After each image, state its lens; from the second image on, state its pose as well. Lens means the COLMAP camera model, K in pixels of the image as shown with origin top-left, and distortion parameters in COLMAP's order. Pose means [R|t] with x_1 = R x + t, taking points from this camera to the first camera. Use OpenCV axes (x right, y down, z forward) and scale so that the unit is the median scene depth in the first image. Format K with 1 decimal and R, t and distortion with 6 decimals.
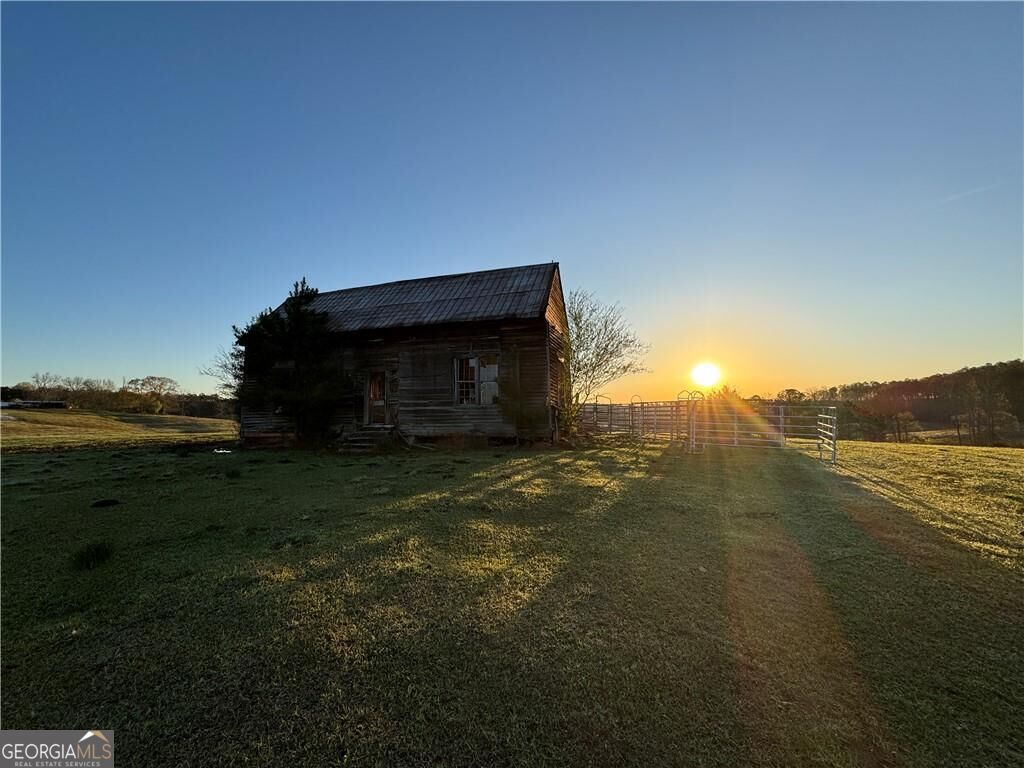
lens RADIAL K [[413.6, 0, 515.4], [0, 413.6, 383.3], [0, 0, 1]] dist [-0.003720, 0.002868]
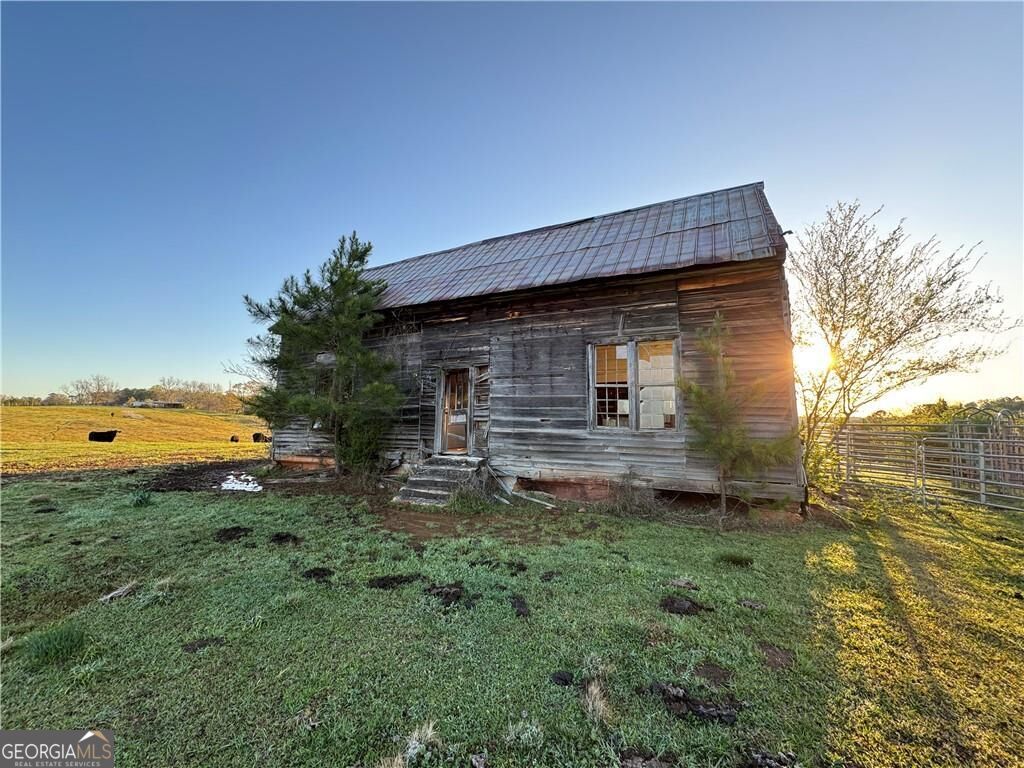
lens RADIAL K [[413.6, 0, 510.1], [0, 413.6, 382.9], [0, 0, 1]] dist [-0.003720, 0.002868]
pose [[0.985323, 0.010767, -0.170360, -0.150829], [-0.014332, 0.999703, -0.019715, 0.004867], [0.170097, 0.021867, 0.985185, 0.409044]]
